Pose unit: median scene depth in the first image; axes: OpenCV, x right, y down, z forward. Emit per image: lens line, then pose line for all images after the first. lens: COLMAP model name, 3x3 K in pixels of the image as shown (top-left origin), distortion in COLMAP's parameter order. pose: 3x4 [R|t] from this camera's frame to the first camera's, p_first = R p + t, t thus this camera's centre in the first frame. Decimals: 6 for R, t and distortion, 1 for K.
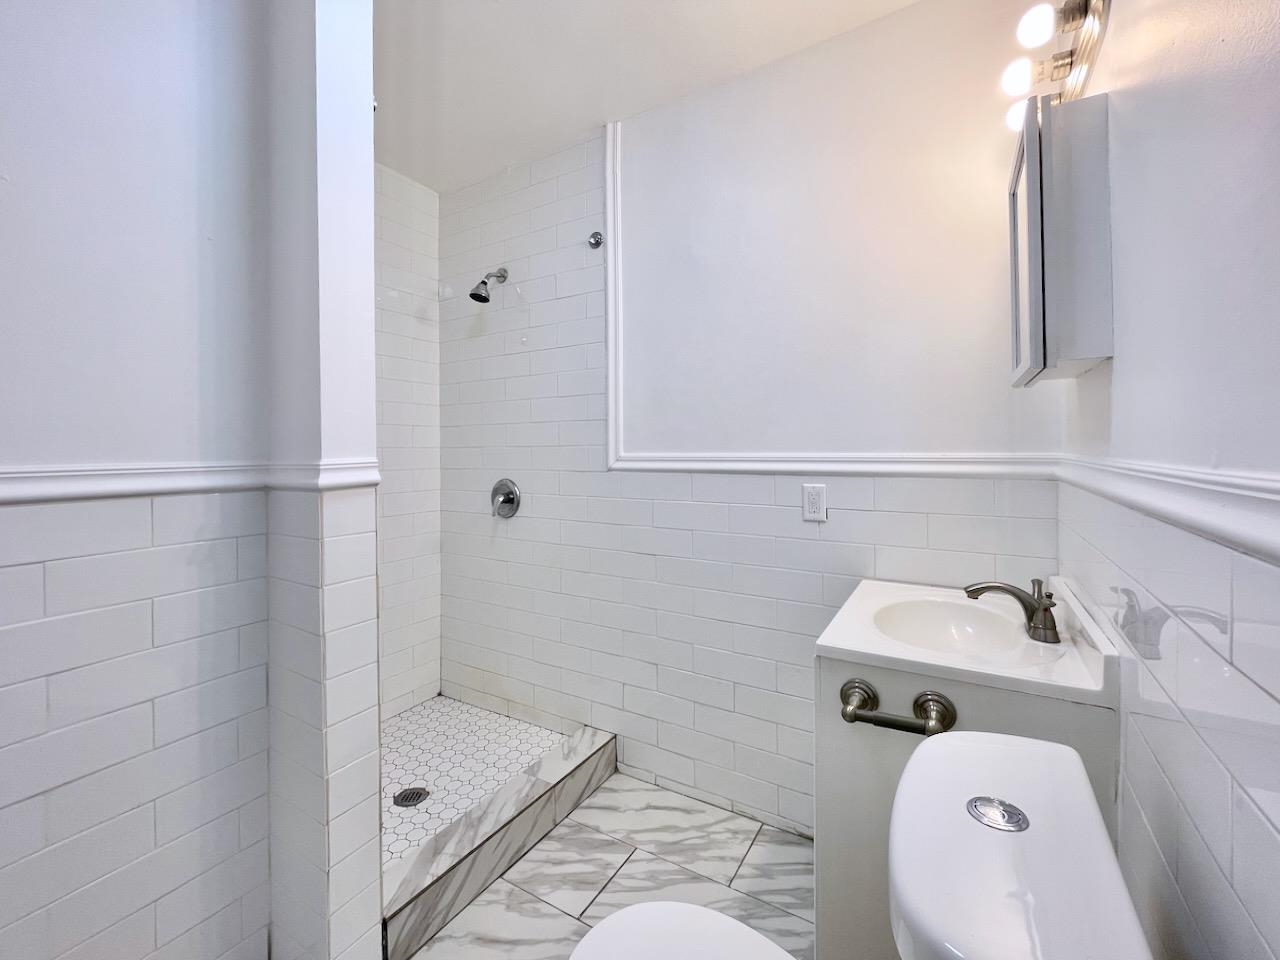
lens RADIAL K [[555.8, 0, 636.5], [0, 555.8, 430.4], [0, 0, 1]] dist [-0.000228, -0.000549]
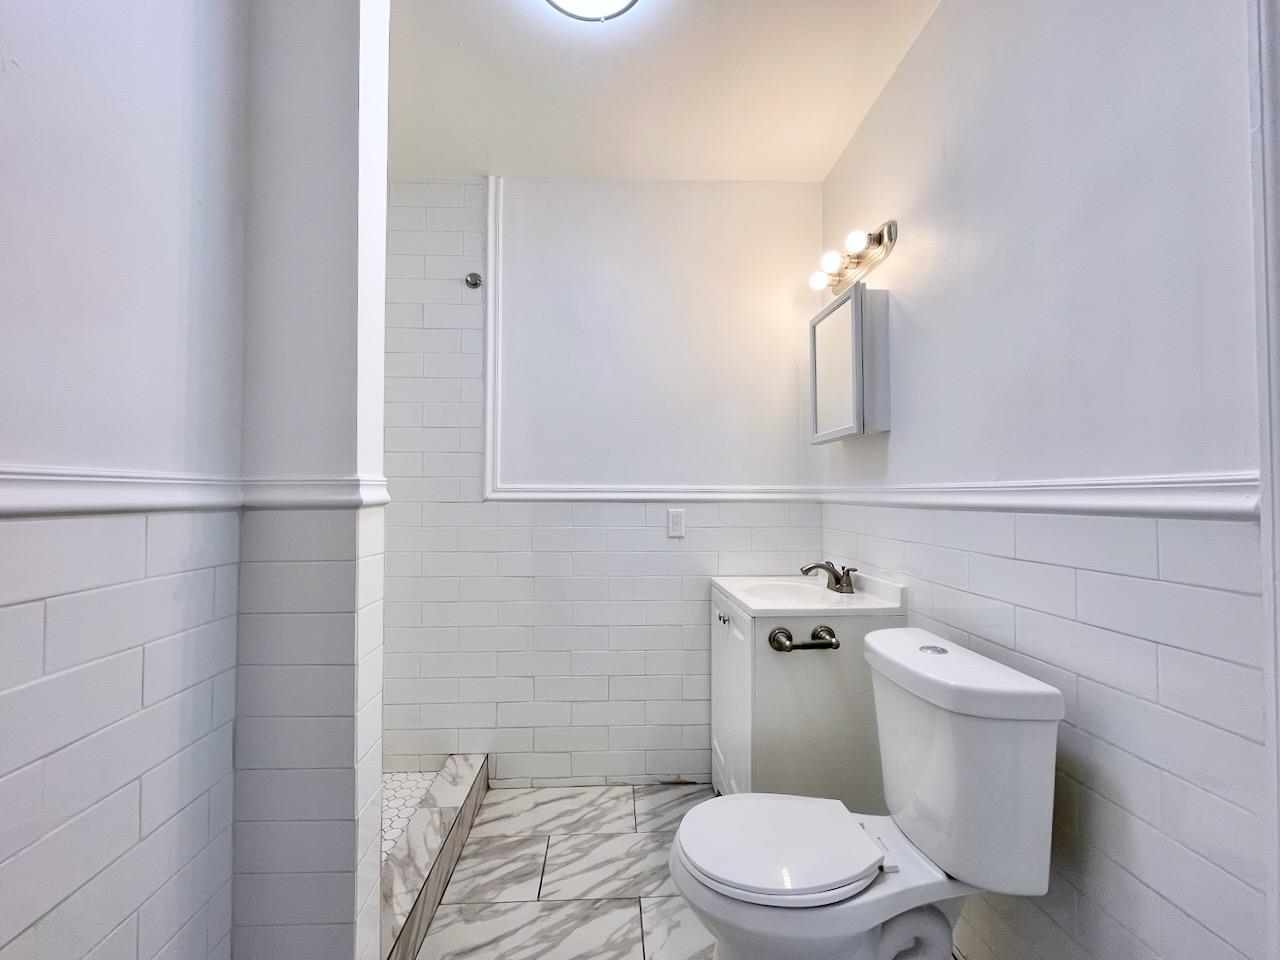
lens RADIAL K [[547.3, 0, 633.7], [0, 547.3, 460.7], [0, 0, 1]] dist [-0.001796, -0.000129]
pose [[0.824404, 0.046589, 0.564081, -0.520550], [-0.028447, 0.998758, -0.040915, 0.039434], [-0.565286, 0.017684, 0.824705, -0.015966]]
